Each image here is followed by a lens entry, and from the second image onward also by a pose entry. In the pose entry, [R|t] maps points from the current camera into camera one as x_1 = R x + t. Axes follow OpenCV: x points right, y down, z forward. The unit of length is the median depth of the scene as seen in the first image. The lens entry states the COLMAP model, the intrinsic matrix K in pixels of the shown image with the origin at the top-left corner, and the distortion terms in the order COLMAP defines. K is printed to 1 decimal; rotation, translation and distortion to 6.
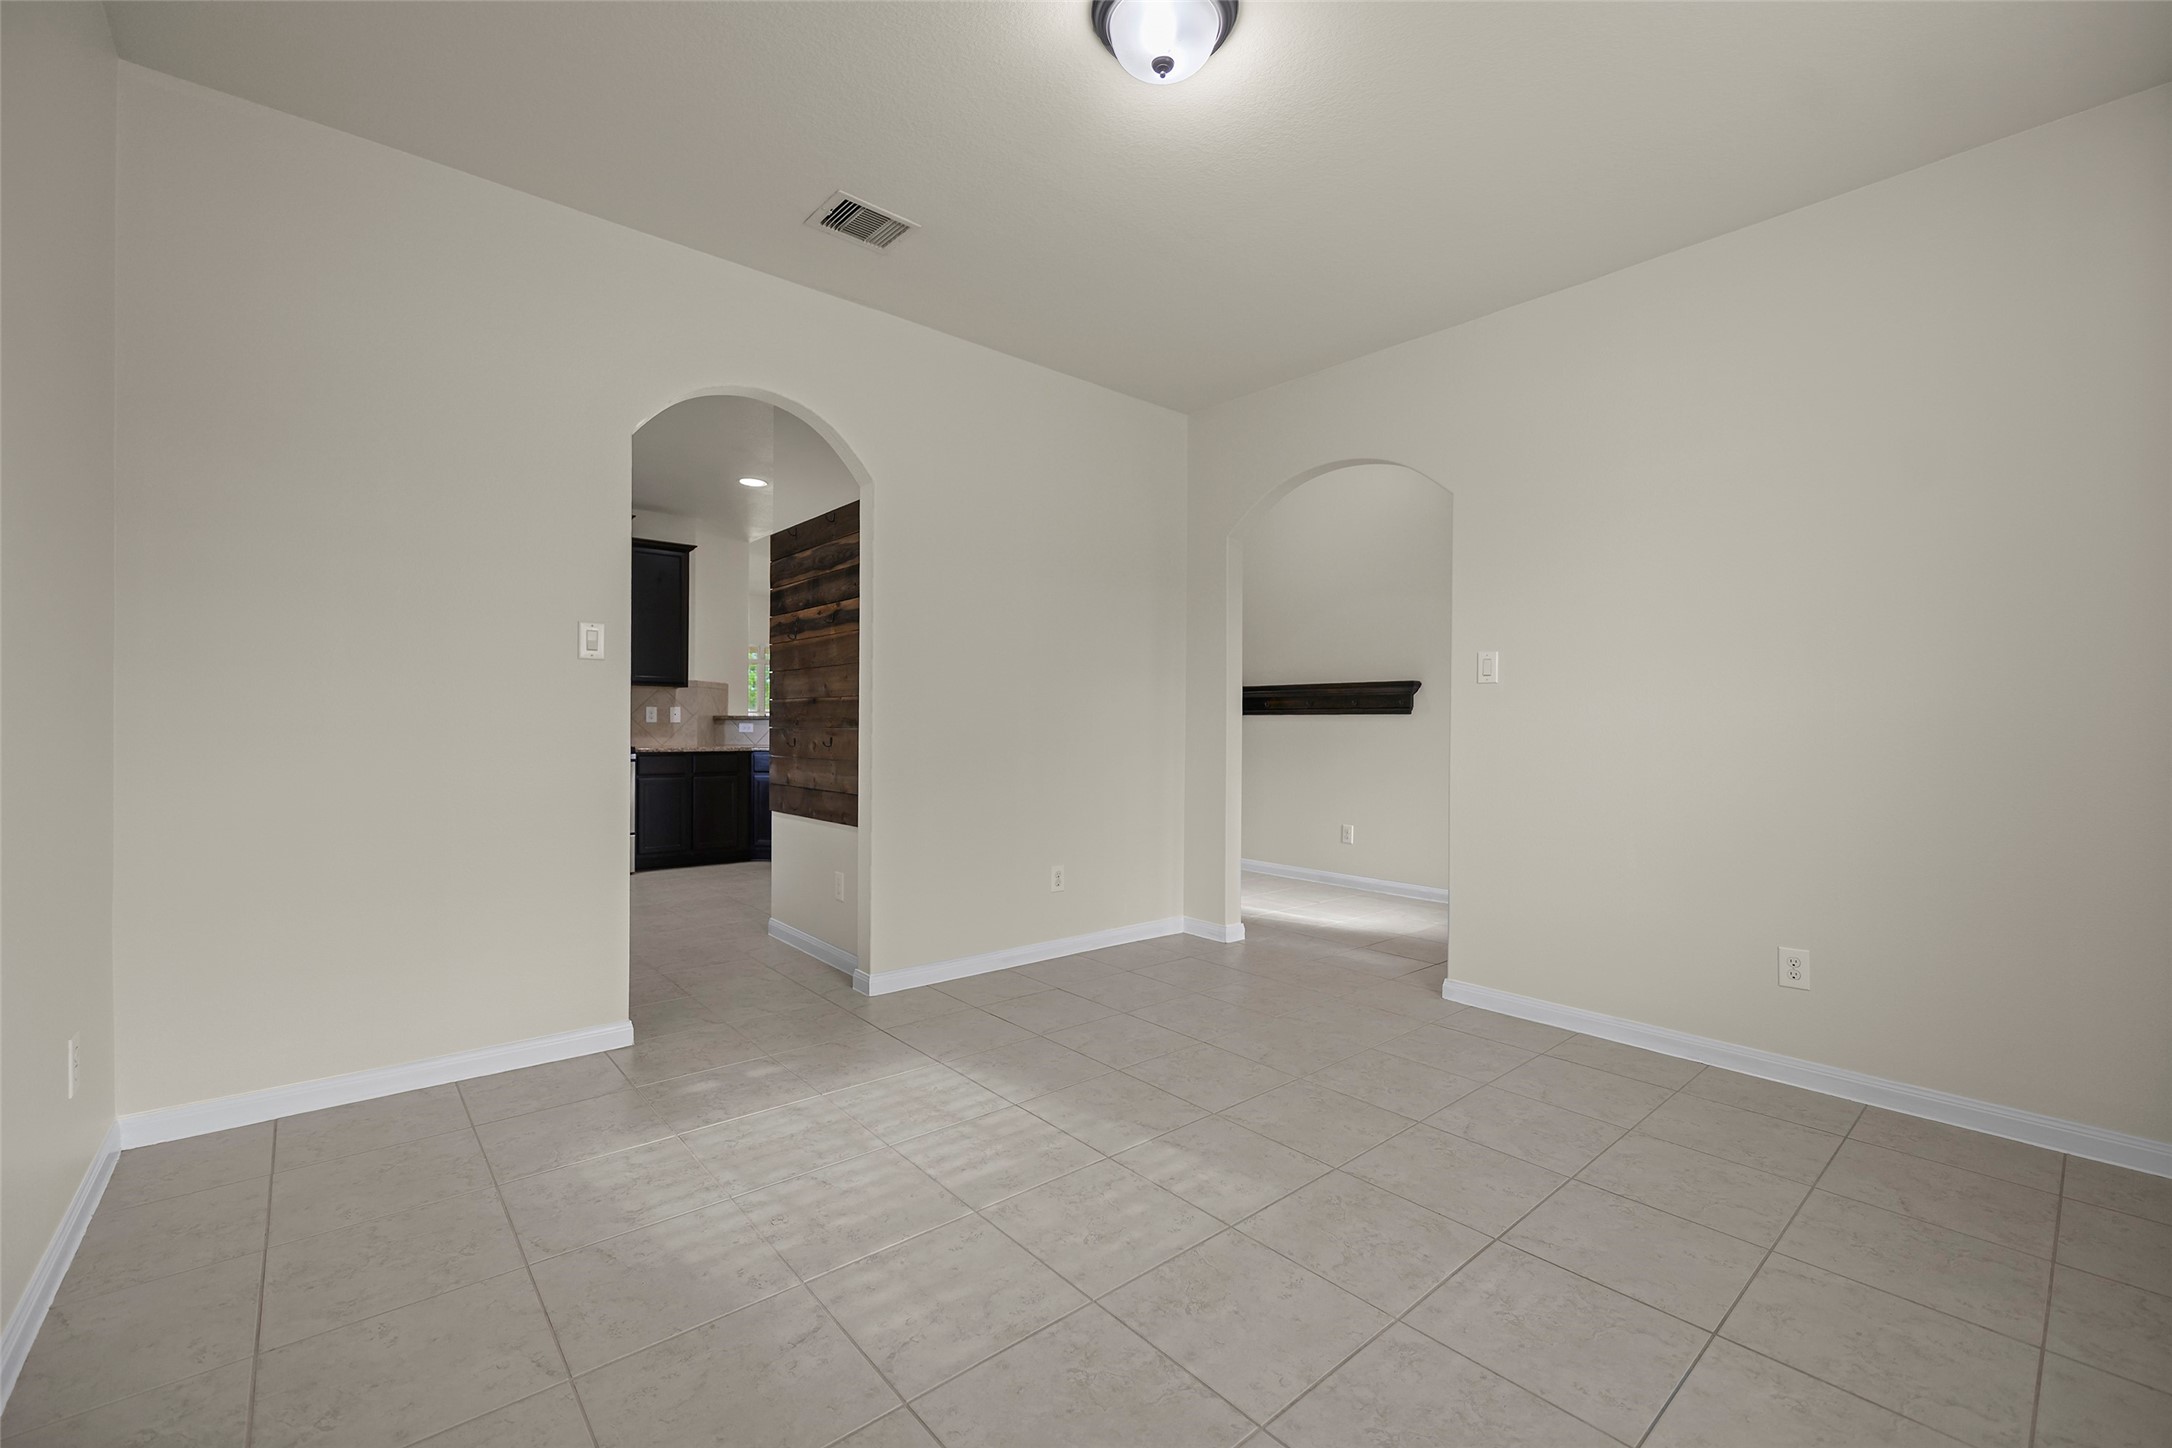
lens RADIAL K [[894.9, 0, 1069.6], [0, 894.9, 710.5], [0, 0, 1]] dist [-0.000825, 0.000299]
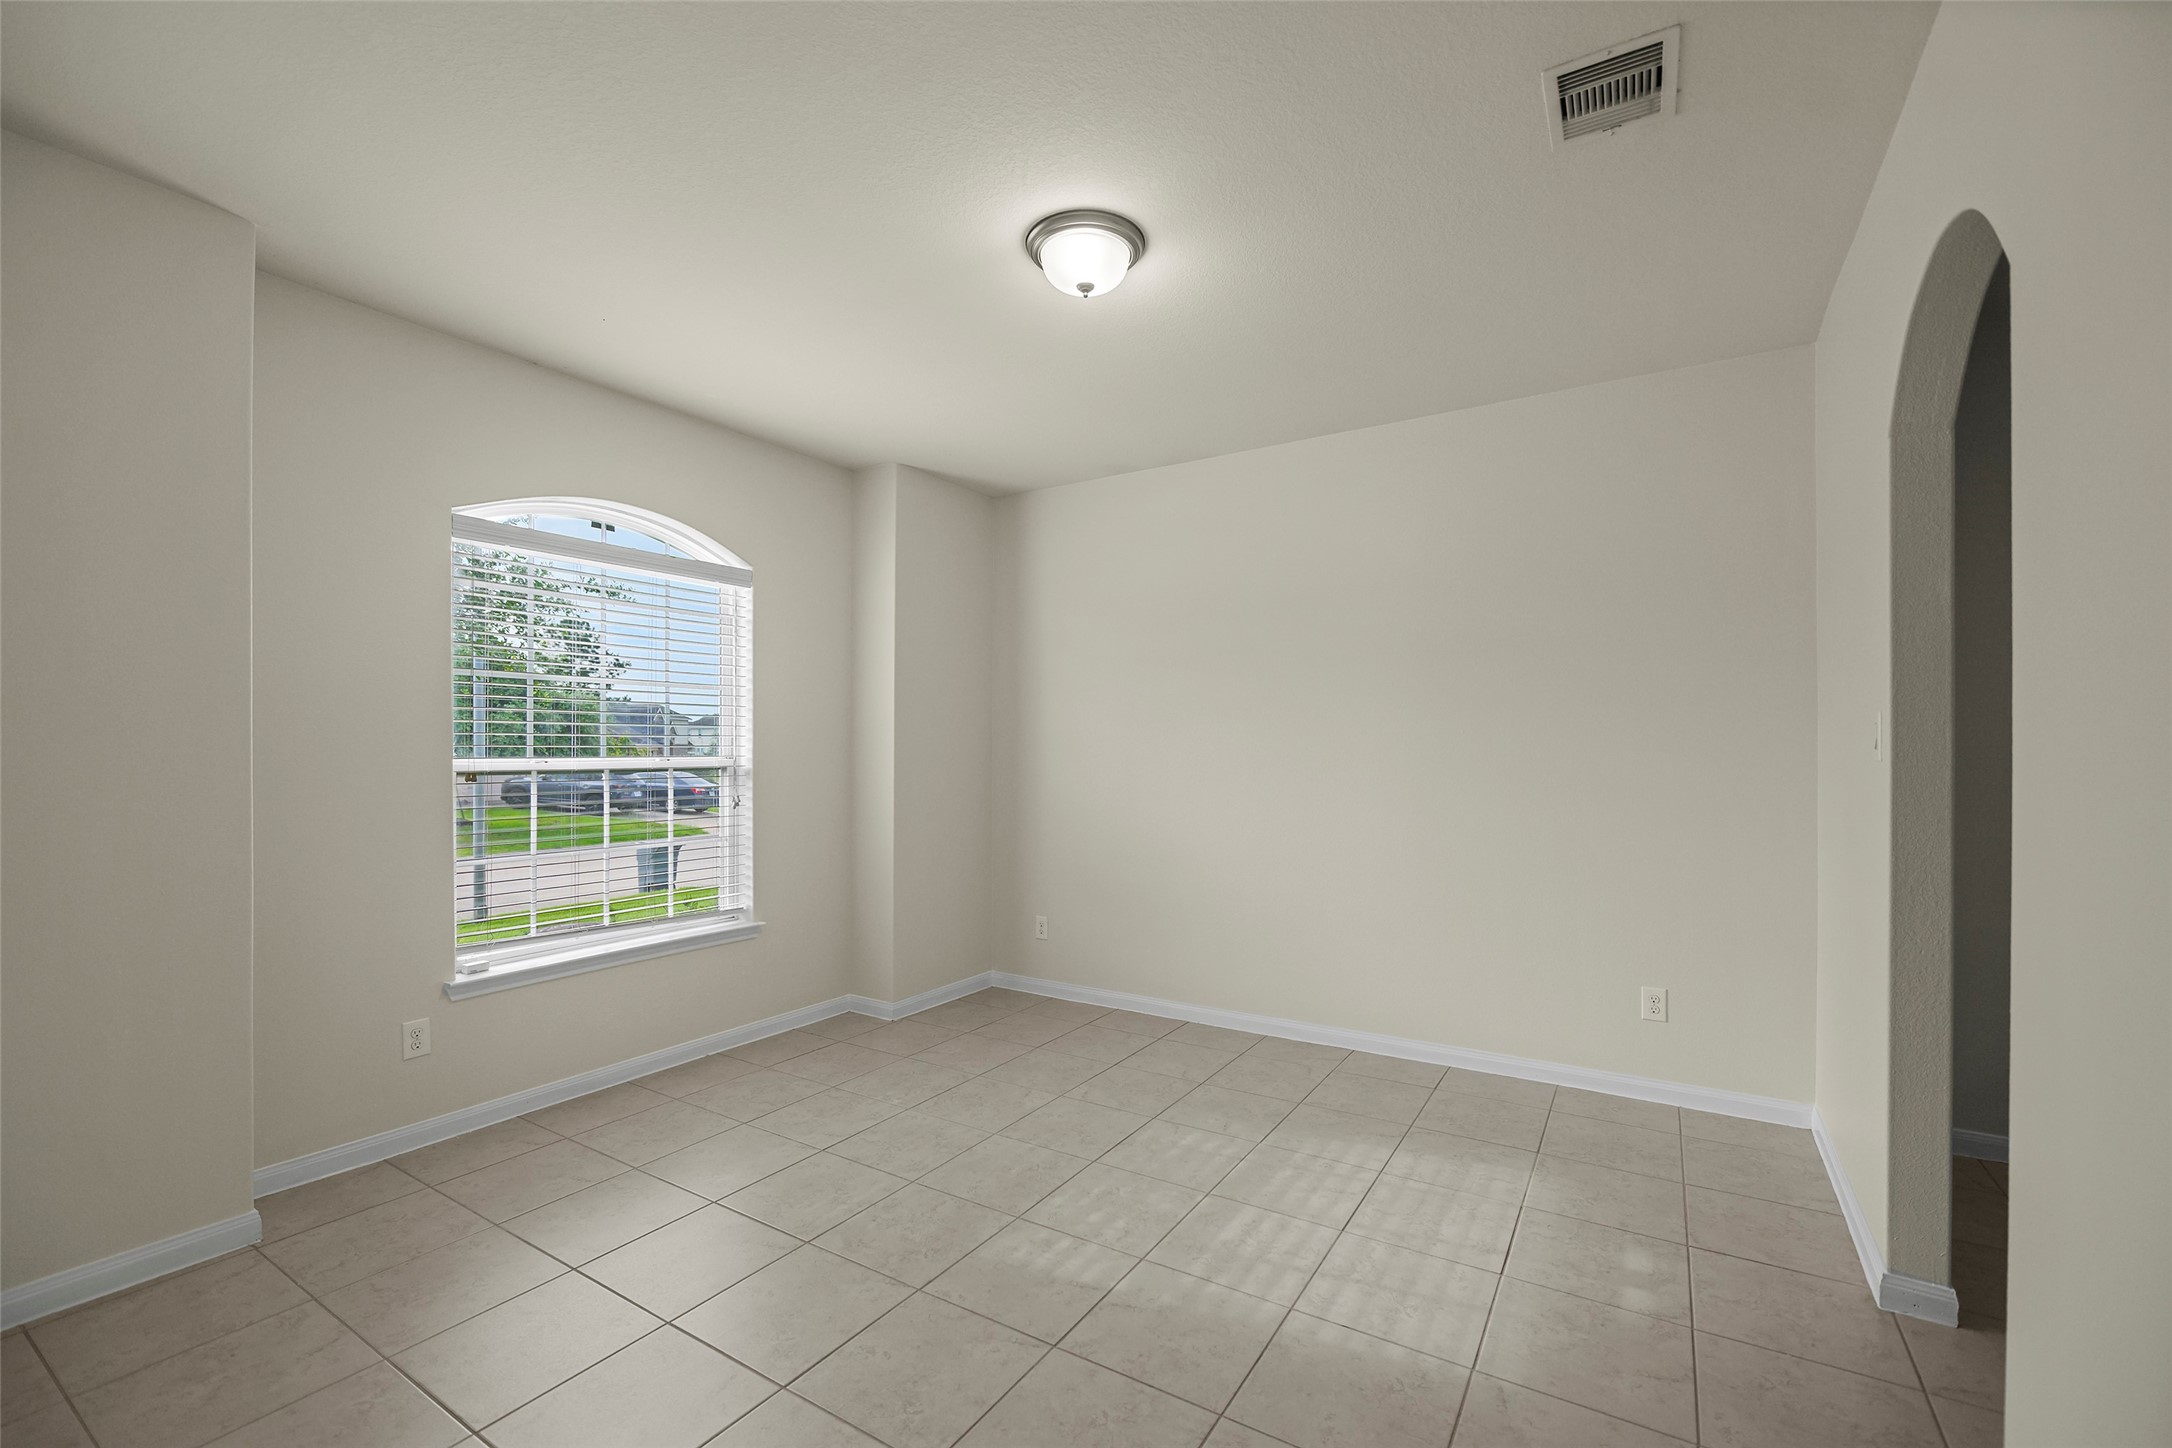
lens RADIAL K [[894.9, 0, 1084.7], [0, 894.9, 741.5], [0, 0, 1]] dist [-0.000825, 0.000299]
pose [[-0.952705, -0.013632, -0.303591, 0.433801], [-0.005774, 0.999625, -0.026765, -0.060327], [0.303842, -0.023746, -0.952427, 2.016187]]
